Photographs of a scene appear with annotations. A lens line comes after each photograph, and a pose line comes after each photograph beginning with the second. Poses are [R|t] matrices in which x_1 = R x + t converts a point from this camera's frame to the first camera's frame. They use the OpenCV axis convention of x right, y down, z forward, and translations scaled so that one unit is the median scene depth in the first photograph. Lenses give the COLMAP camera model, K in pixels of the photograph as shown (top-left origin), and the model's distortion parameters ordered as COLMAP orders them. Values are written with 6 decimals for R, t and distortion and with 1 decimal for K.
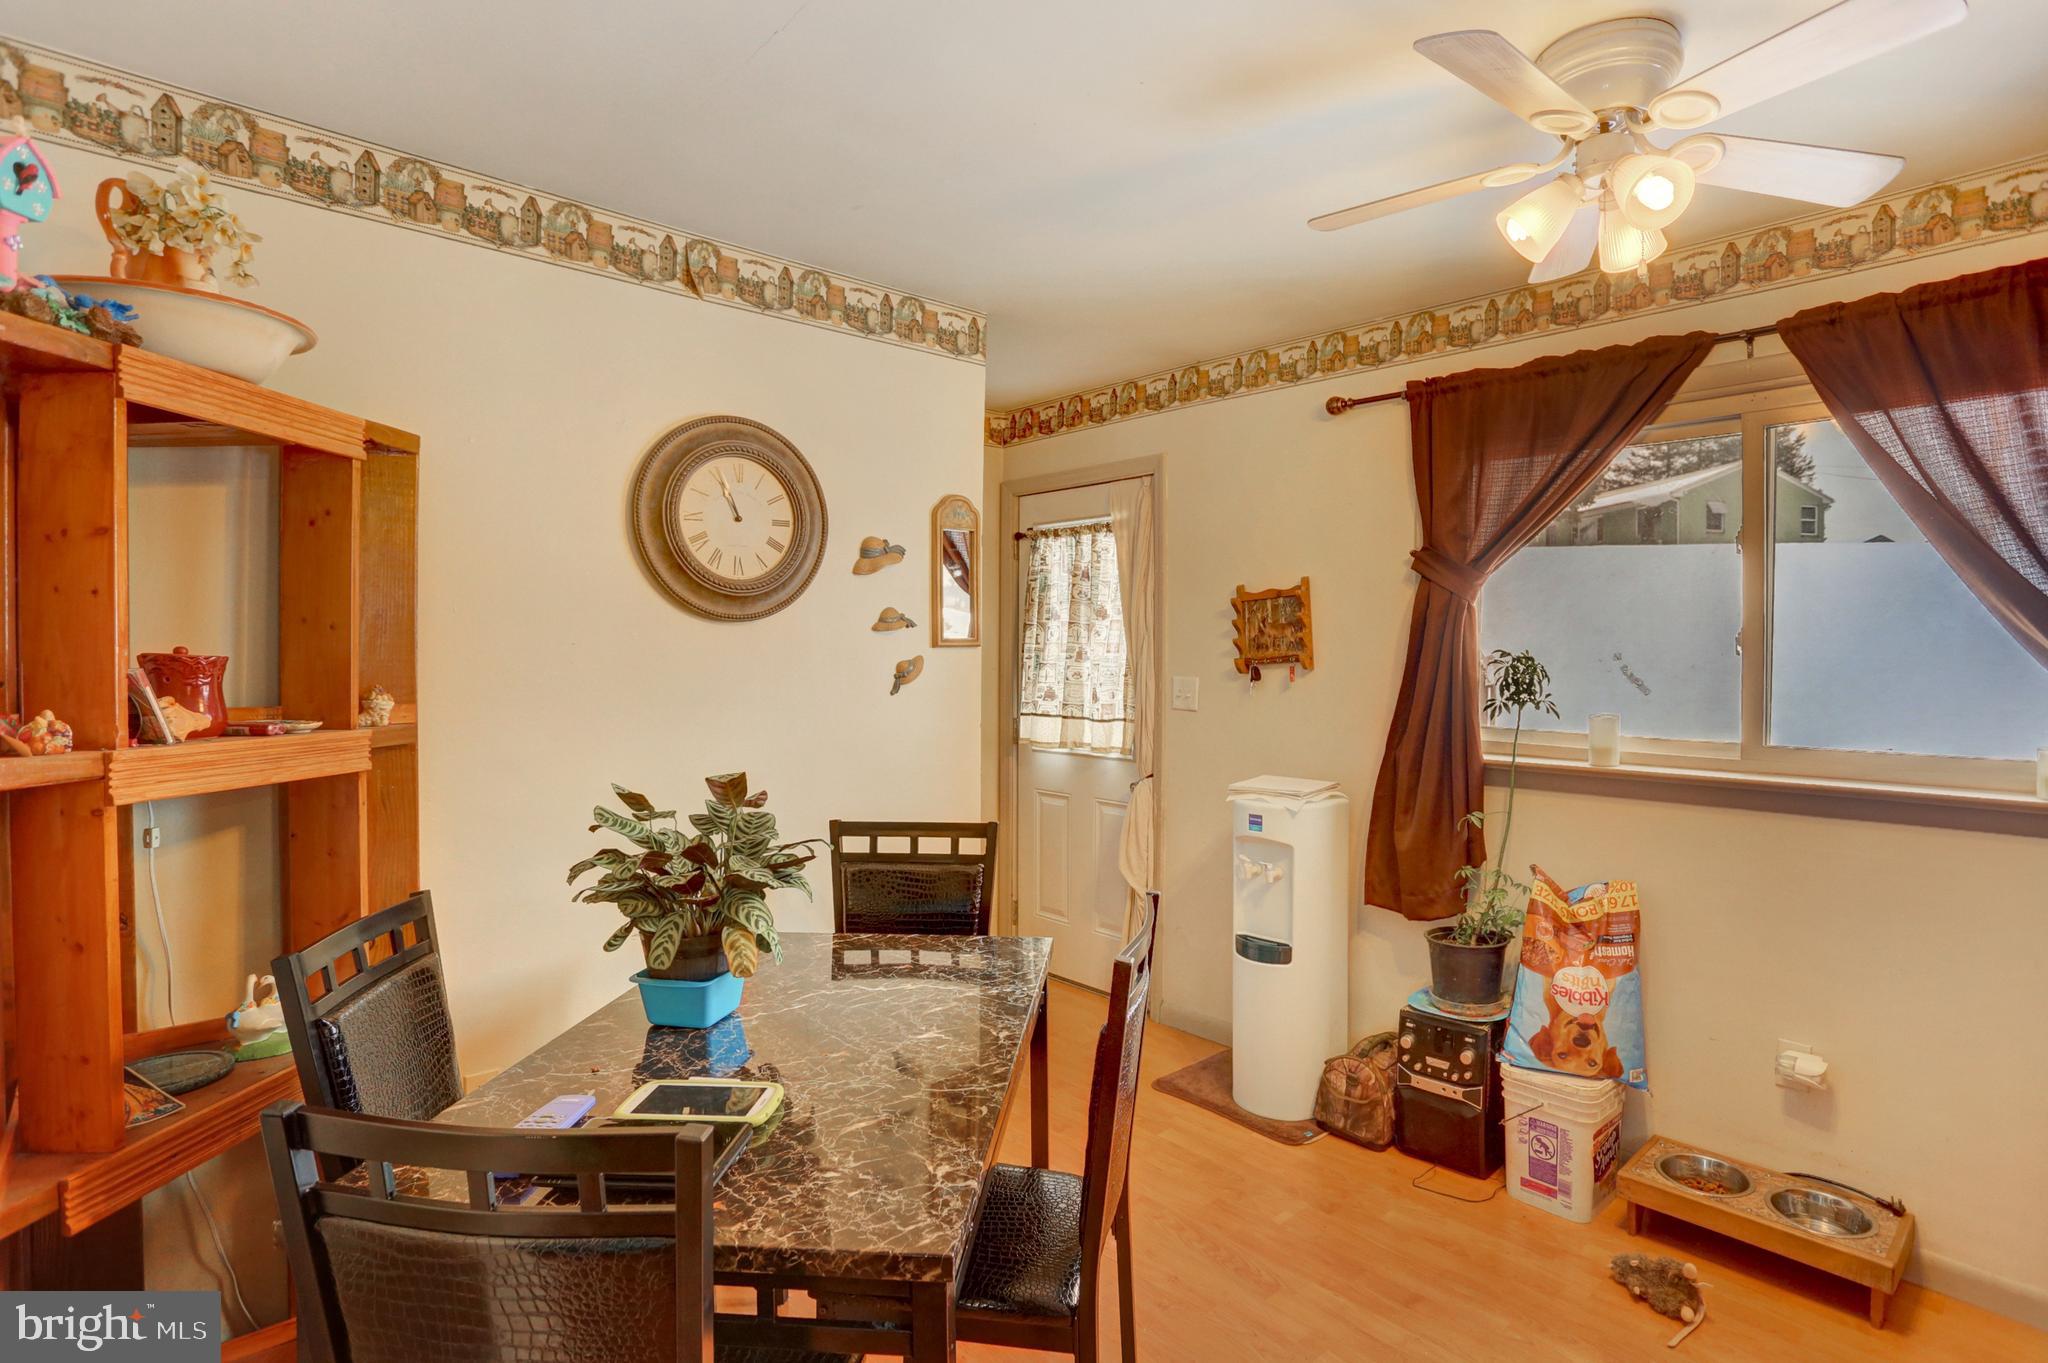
lens RADIAL K [[1016.1, 0, 1042.3], [0, 1016.1, 692.3], [0, 0, 1]] dist [-0.069814, 0.031581]
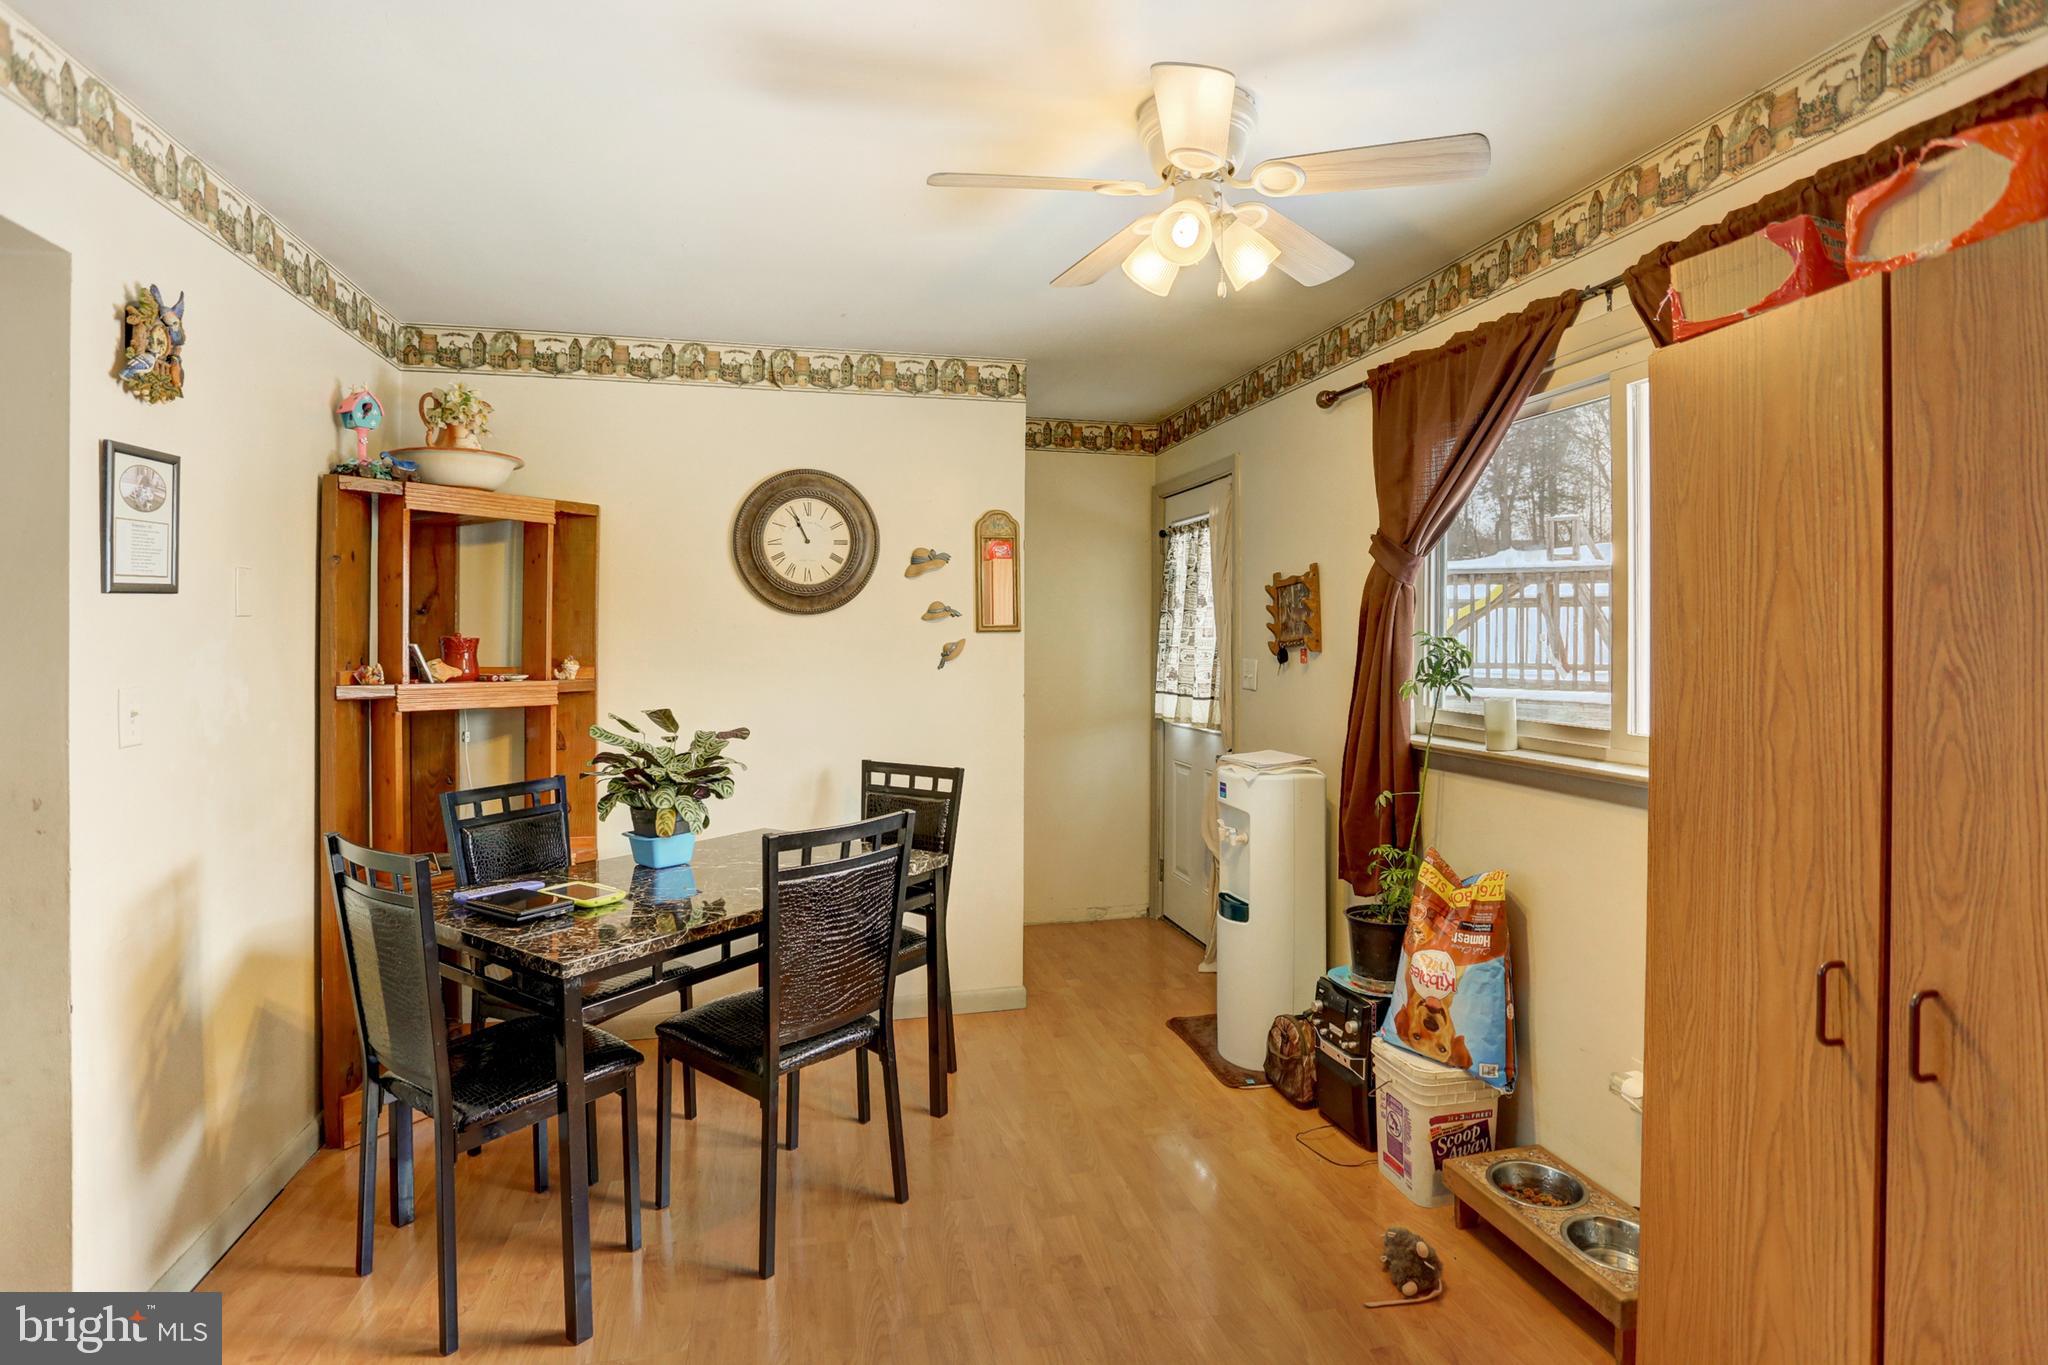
lens RADIAL K [[1007.4, 0, 1030.6], [0, 1007.4, 676.7], [0, 0, 1]] dist [-0.078303, 0.038055]
pose [[0.865884, 0.016248, -0.499981, 0.643169], [-0.018623, 0.999827, 0.000238, 0.010561], [0.499899, 0.009105, 0.866036, -0.054764]]
